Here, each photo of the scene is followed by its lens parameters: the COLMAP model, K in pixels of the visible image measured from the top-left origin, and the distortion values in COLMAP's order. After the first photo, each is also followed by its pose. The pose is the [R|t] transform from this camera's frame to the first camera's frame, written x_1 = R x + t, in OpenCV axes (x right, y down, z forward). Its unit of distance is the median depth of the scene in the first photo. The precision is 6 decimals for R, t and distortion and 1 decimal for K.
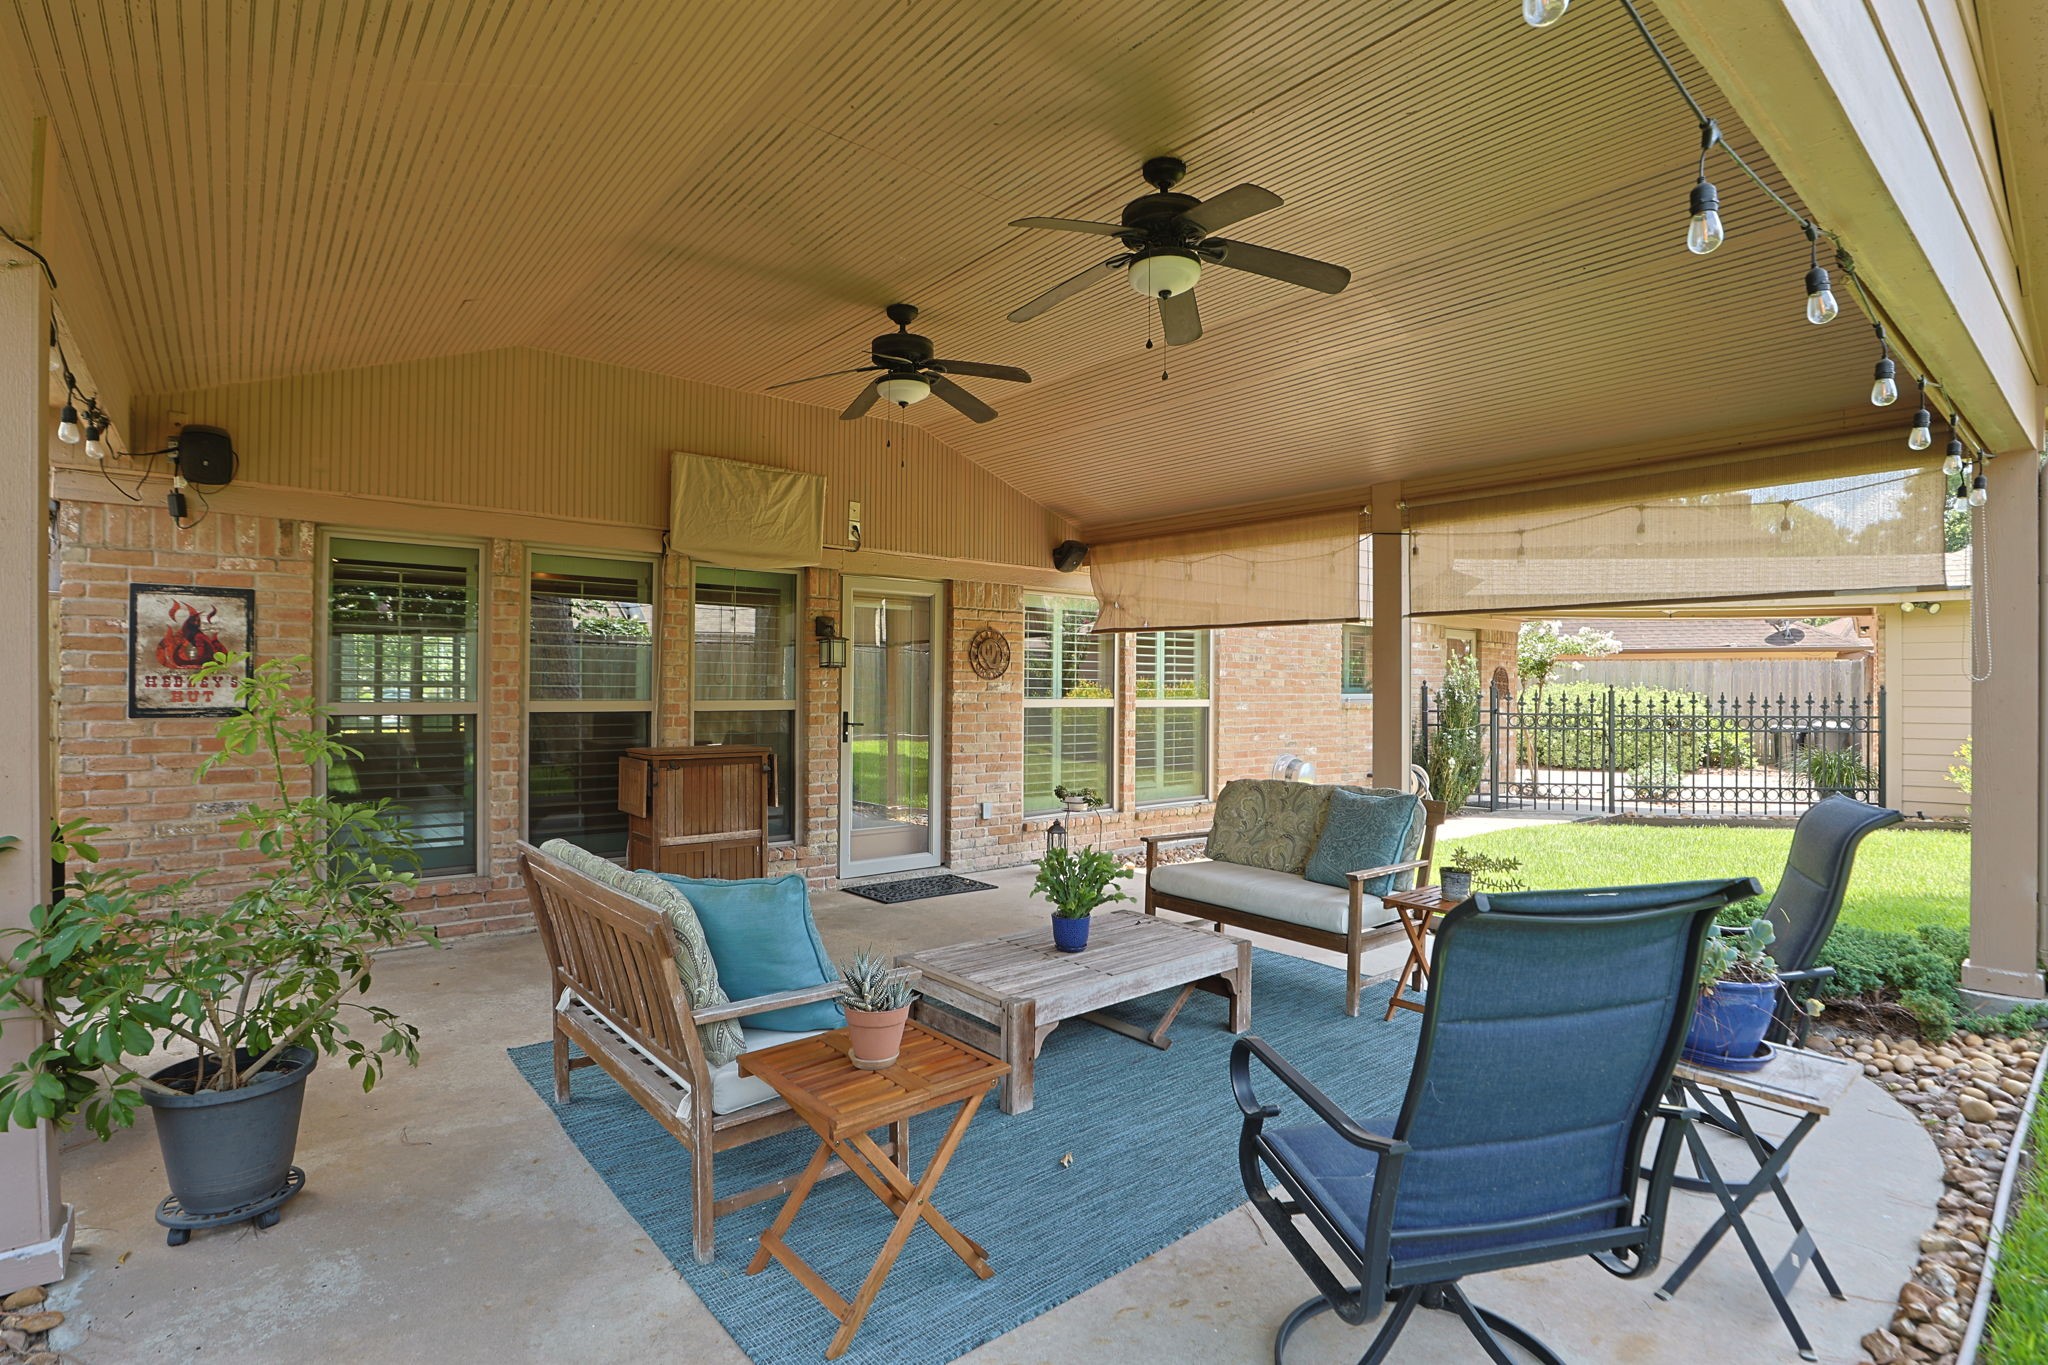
lens RADIAL K [[990.6, 0, 1031.1], [0, 990.6, 688.5], [0, 0, 1]] dist [-0.041517, 0.010861]
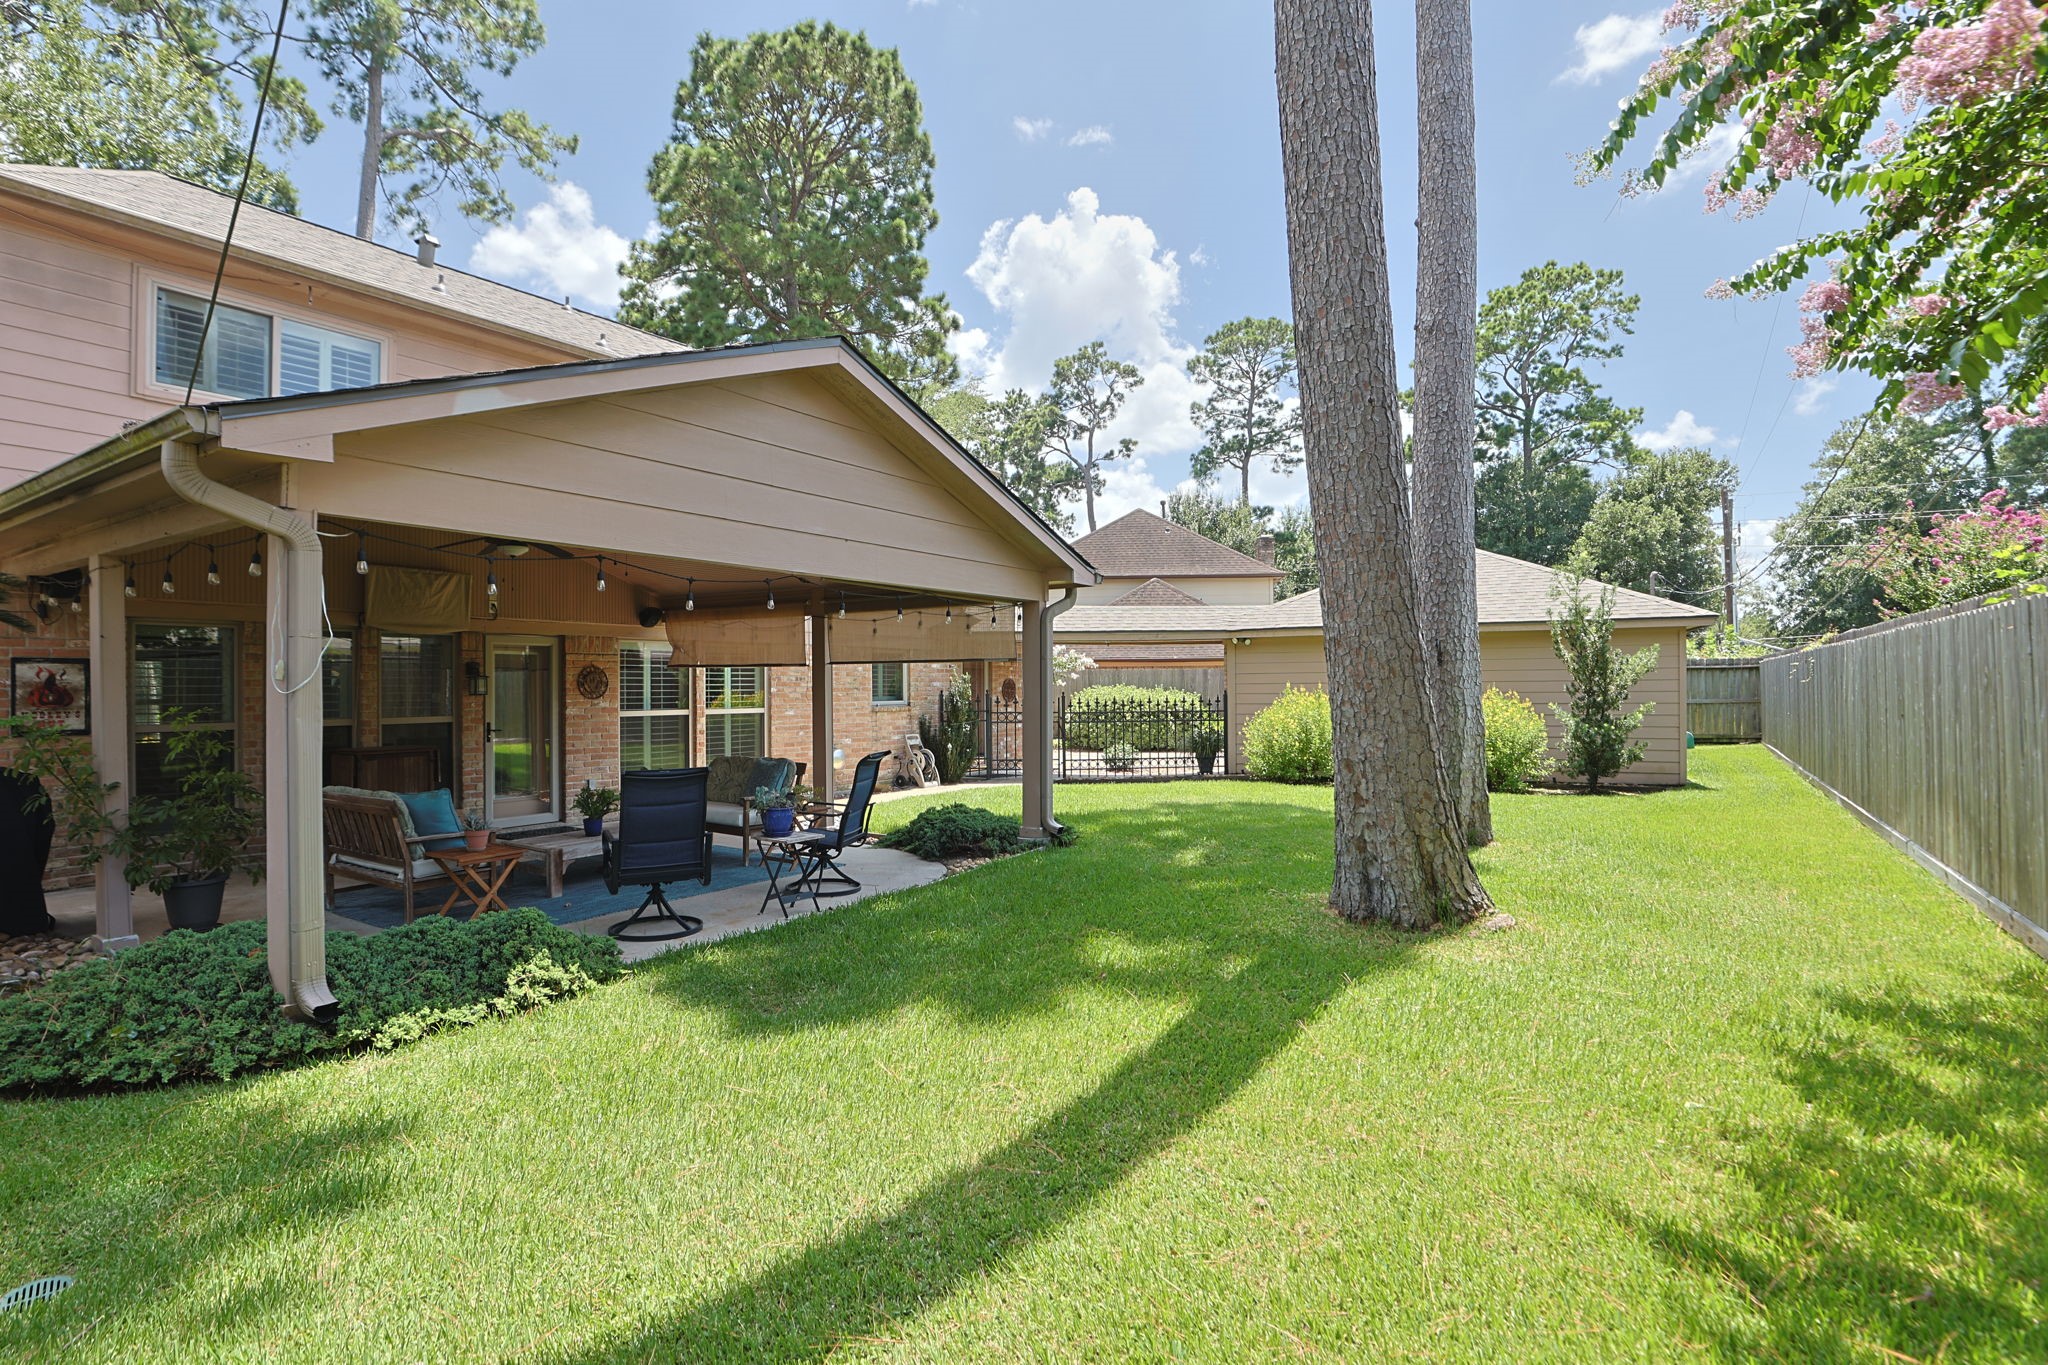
lens RADIAL K [[990.6, 0, 1030.1], [0, 990.6, 683.0], [0, 0, 1]] dist [-0.041517, 0.010861]
pose [[0.958267, -0.010241, 0.285693, 0.189397], [0.010821, 0.999941, -0.000451, -0.028699], [-0.285671, 0.003523, 0.958321, -0.717585]]
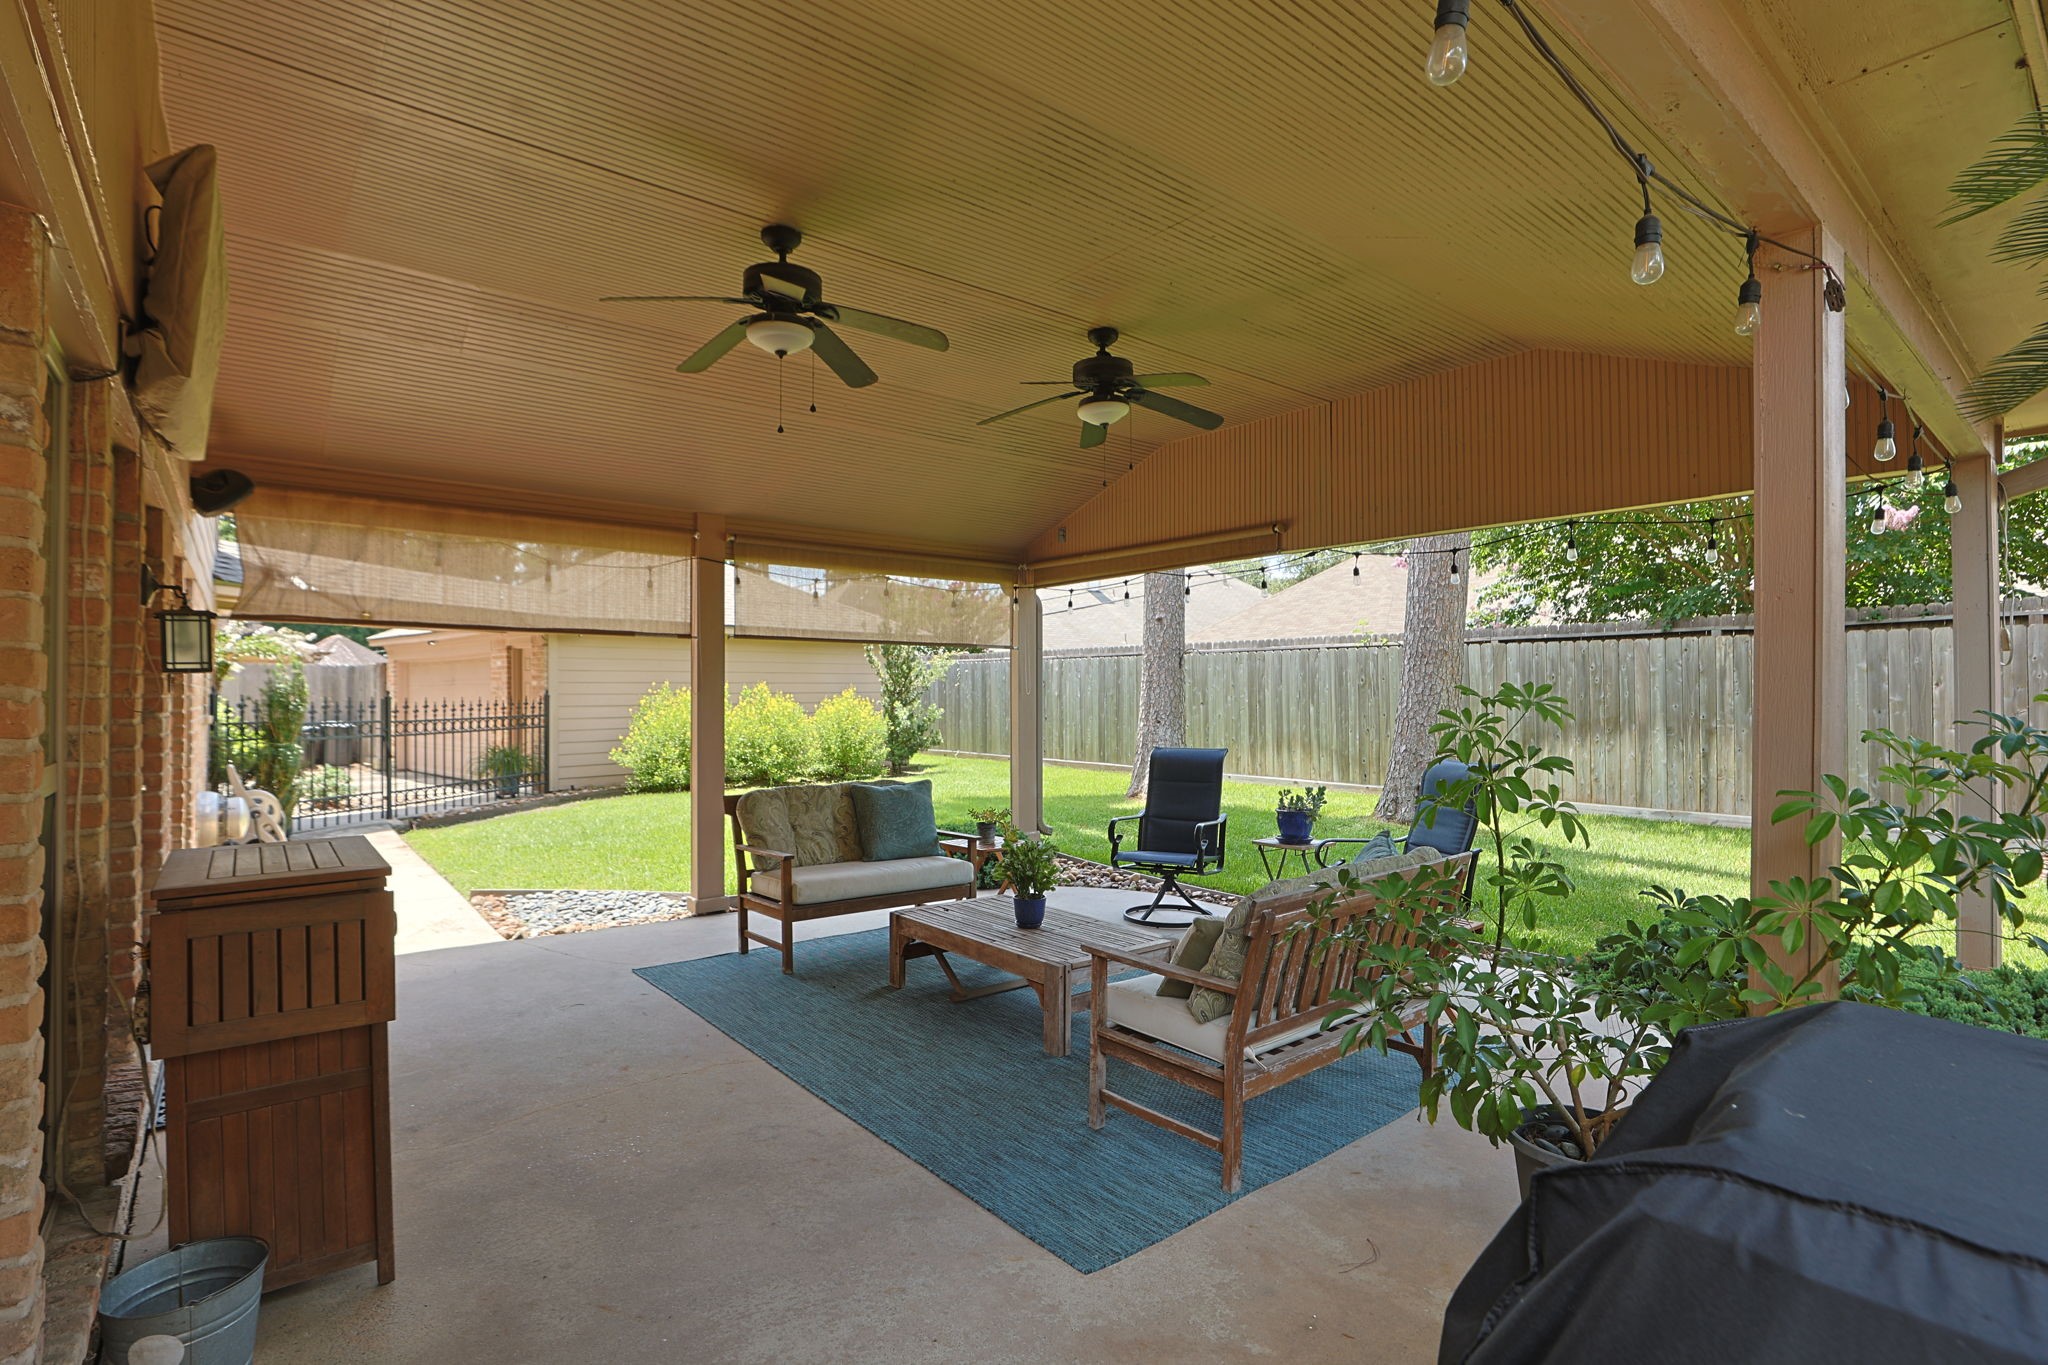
lens RADIAL K [[990.6, 0, 1027.6], [0, 990.6, 680.2], [0, 0, 1]] dist [-0.041517, 0.010861]
pose [[0.010484, 0.004901, 0.999933, -0.661024], [-0.001285, 0.999987, -0.004888, -0.016033], [-0.999944, -0.001234, 0.010490, 0.564281]]
